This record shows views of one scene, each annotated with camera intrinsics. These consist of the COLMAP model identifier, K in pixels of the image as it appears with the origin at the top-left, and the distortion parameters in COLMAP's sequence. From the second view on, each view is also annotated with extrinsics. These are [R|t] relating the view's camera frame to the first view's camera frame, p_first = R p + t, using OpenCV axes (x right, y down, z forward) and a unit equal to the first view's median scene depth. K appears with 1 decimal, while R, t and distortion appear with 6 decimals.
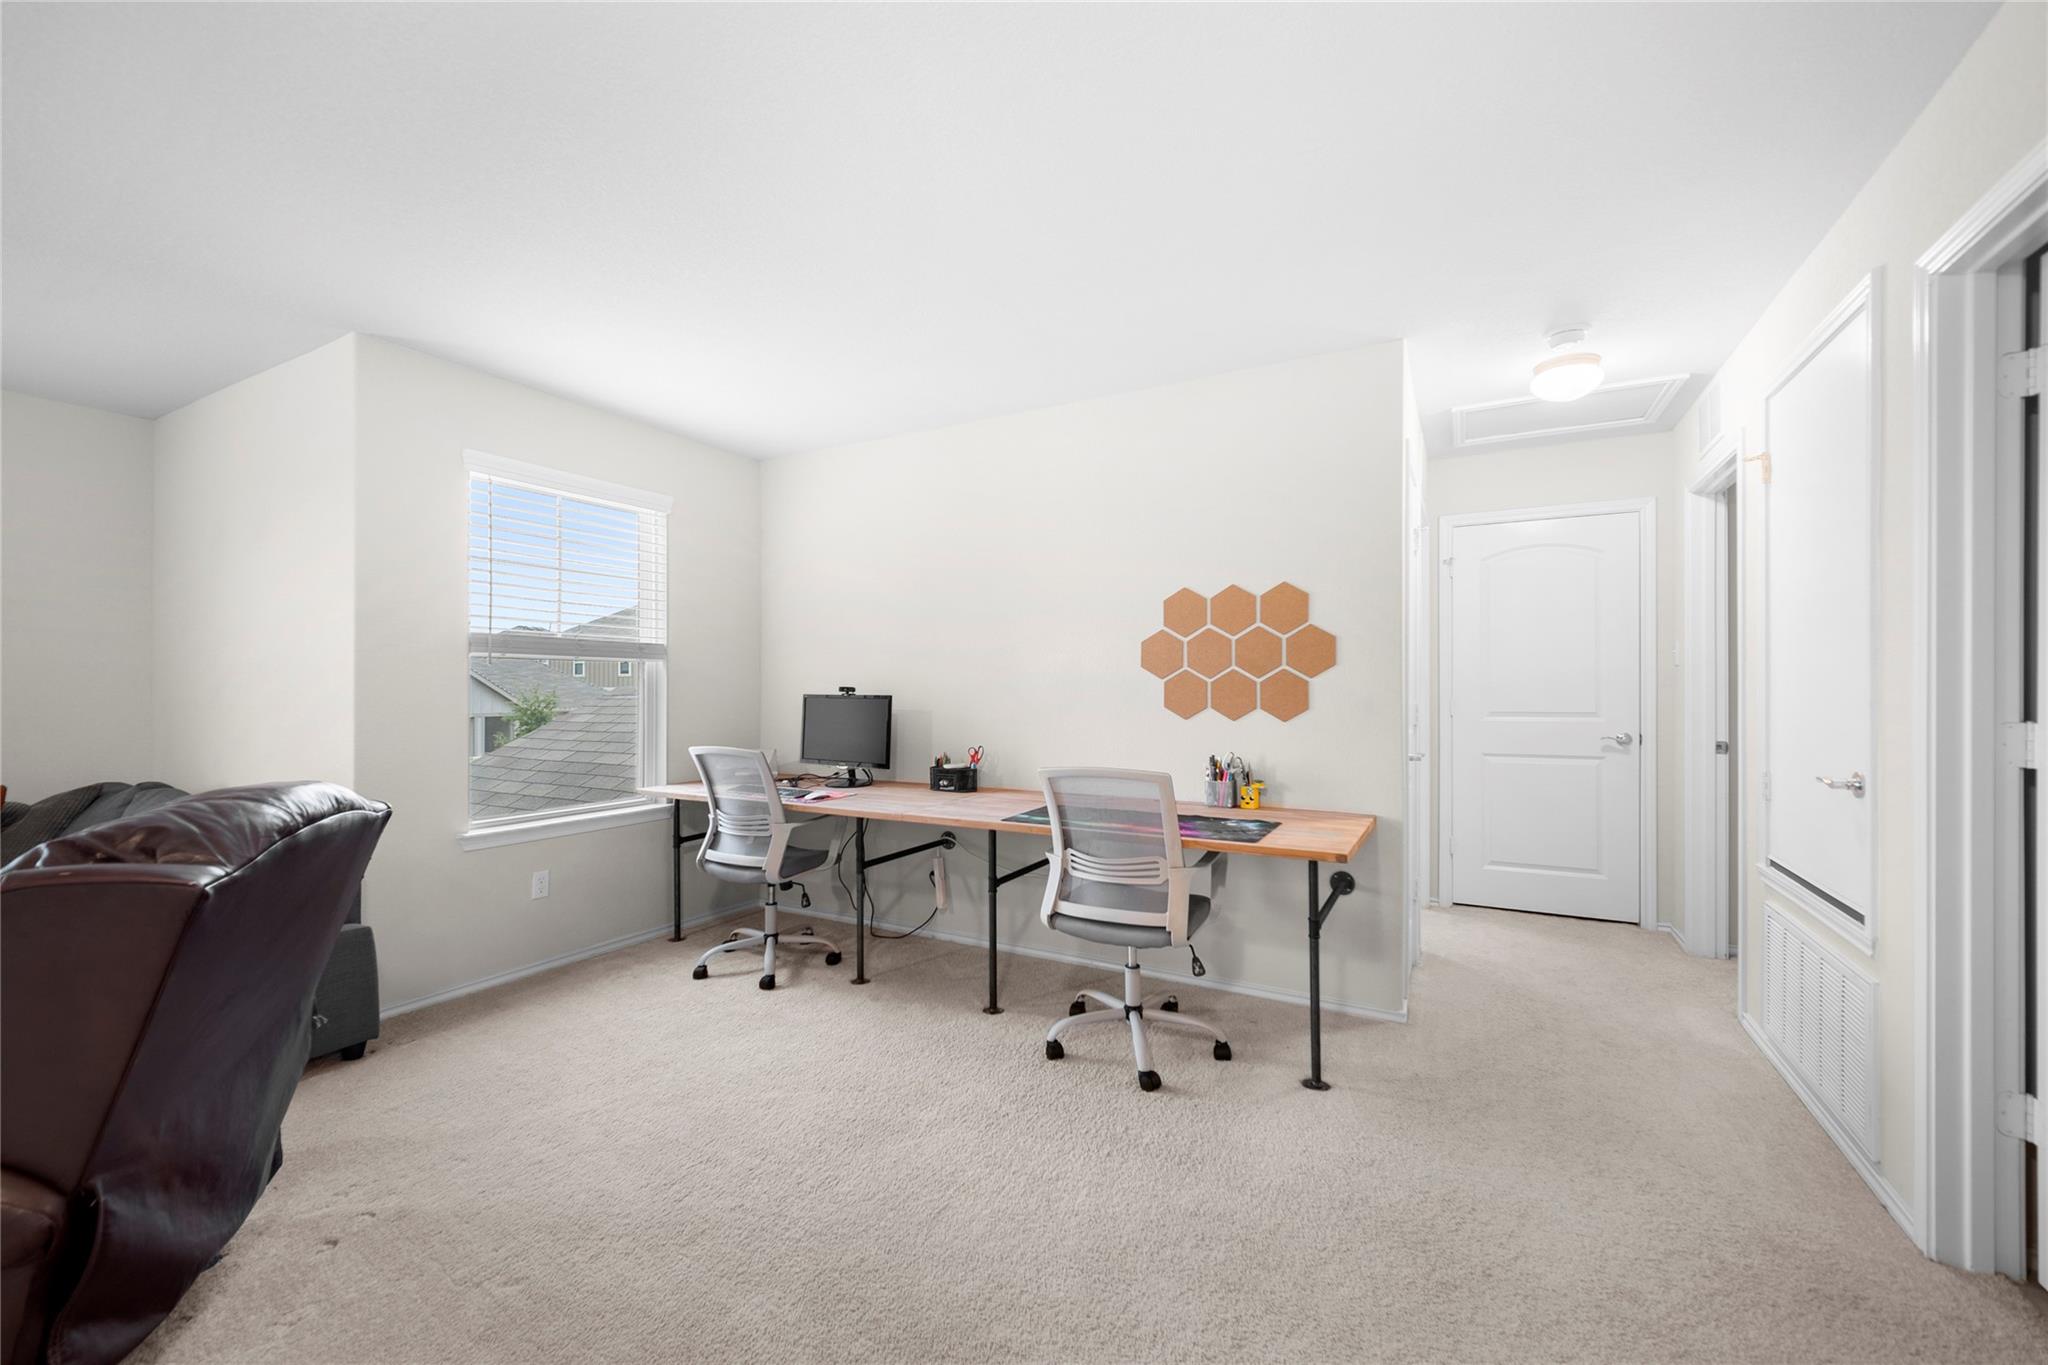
lens RADIAL K [[813.8, 0, 1028.8], [0, 813.8, 690.9], [0, 0, 1]] dist [-0.002119, -0.000160]
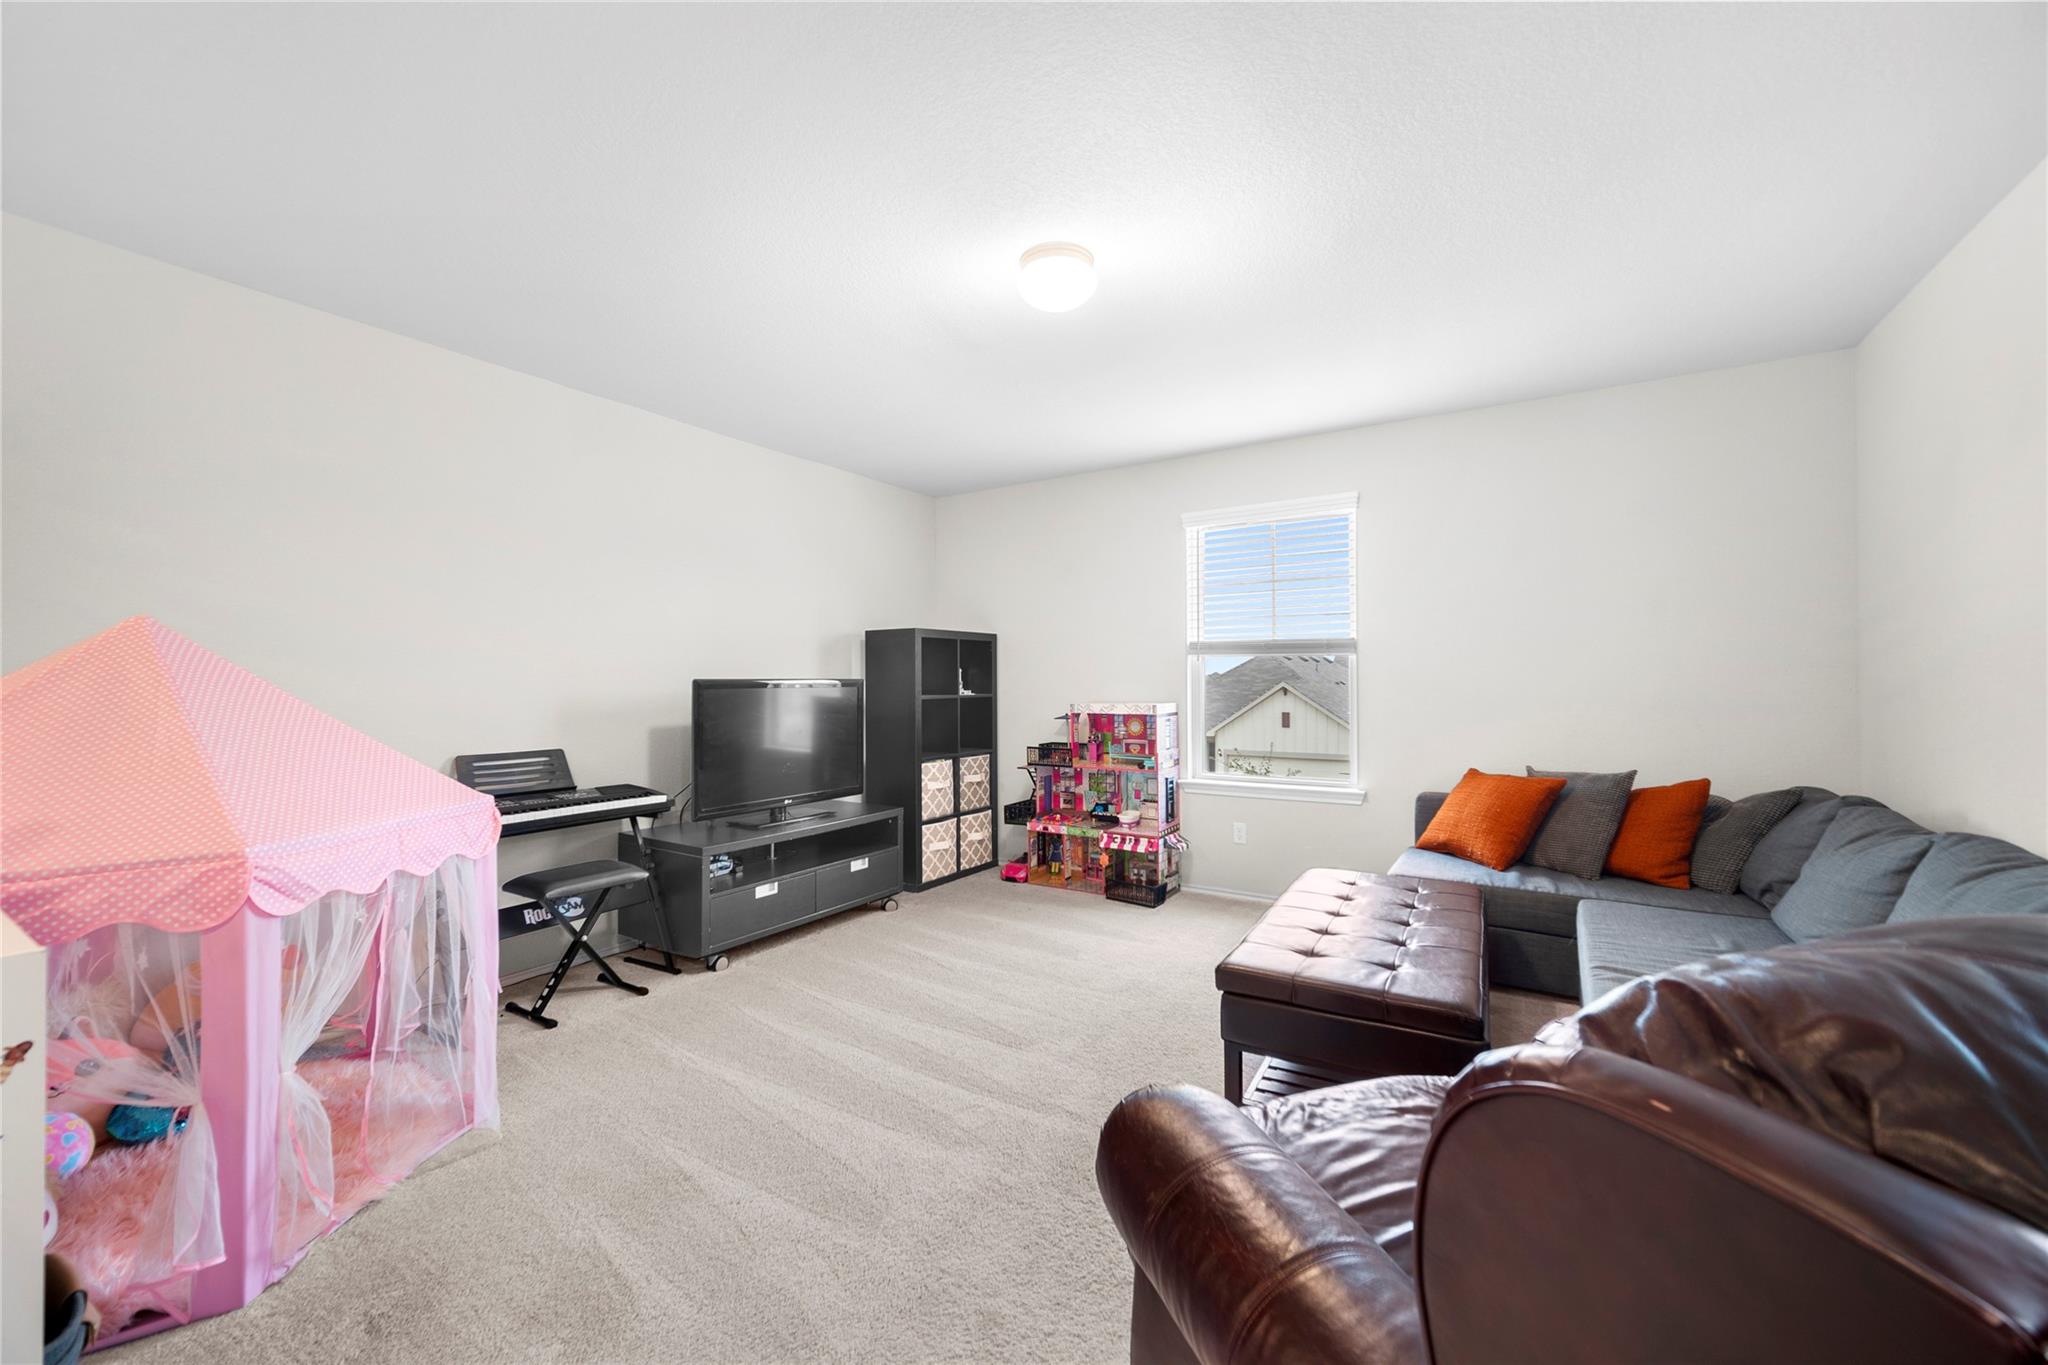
lens RADIAL K [[813.8, 0, 1026.2], [0, 813.8, 687.2], [0, 0, 1]] dist [-0.002119, -0.000160]
pose [[-0.052761, 0.008959, -0.998567, -0.277893], [0.001977, 0.999959, 0.008867, 0.000679], [0.998605, -0.001506, -0.052776, 0.257103]]
